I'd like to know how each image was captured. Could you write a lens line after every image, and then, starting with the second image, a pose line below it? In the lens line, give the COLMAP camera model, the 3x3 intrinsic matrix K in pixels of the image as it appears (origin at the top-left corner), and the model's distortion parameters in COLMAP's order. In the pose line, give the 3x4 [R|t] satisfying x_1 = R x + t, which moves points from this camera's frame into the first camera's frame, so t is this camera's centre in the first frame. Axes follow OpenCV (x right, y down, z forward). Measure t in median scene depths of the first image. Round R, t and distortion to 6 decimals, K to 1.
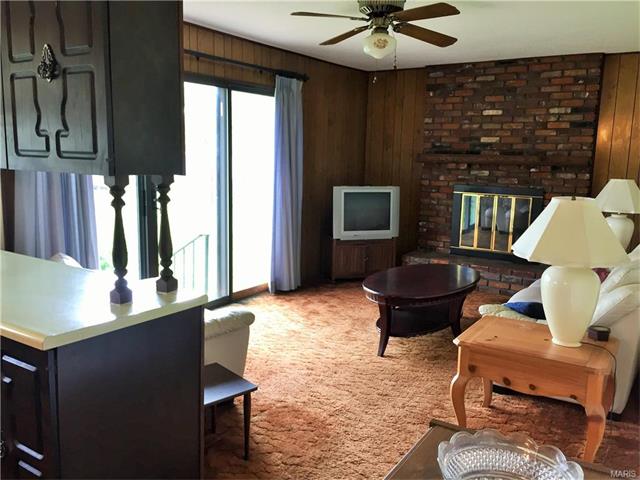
lens RADIAL K [[546.1, 0, 318.8], [0, 546.1, 239.7], [0, 0, 1]] dist [0.068899, -0.068962]
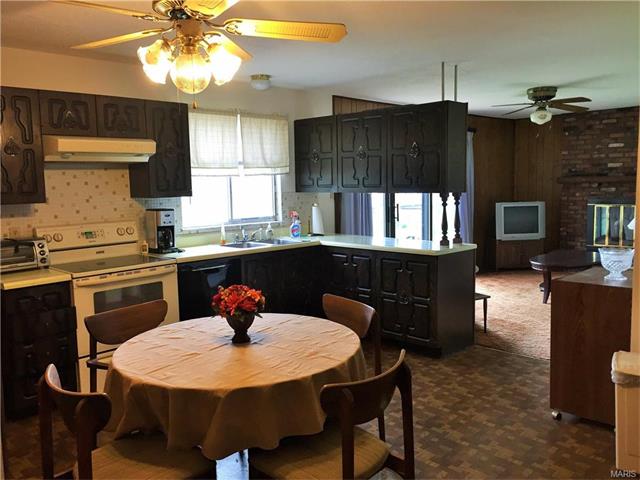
lens RADIAL K [[546.1, 0, 317.5], [0, 546.1, 237.6], [0, 0, 1]] dist [0.068899, -0.068962]
pose [[0.979131, -0.022323, -0.202002, -0.135603], [0.010729, 0.998241, -0.058311, 0.069244], [0.202948, 0.054927, 0.977648, -0.474650]]
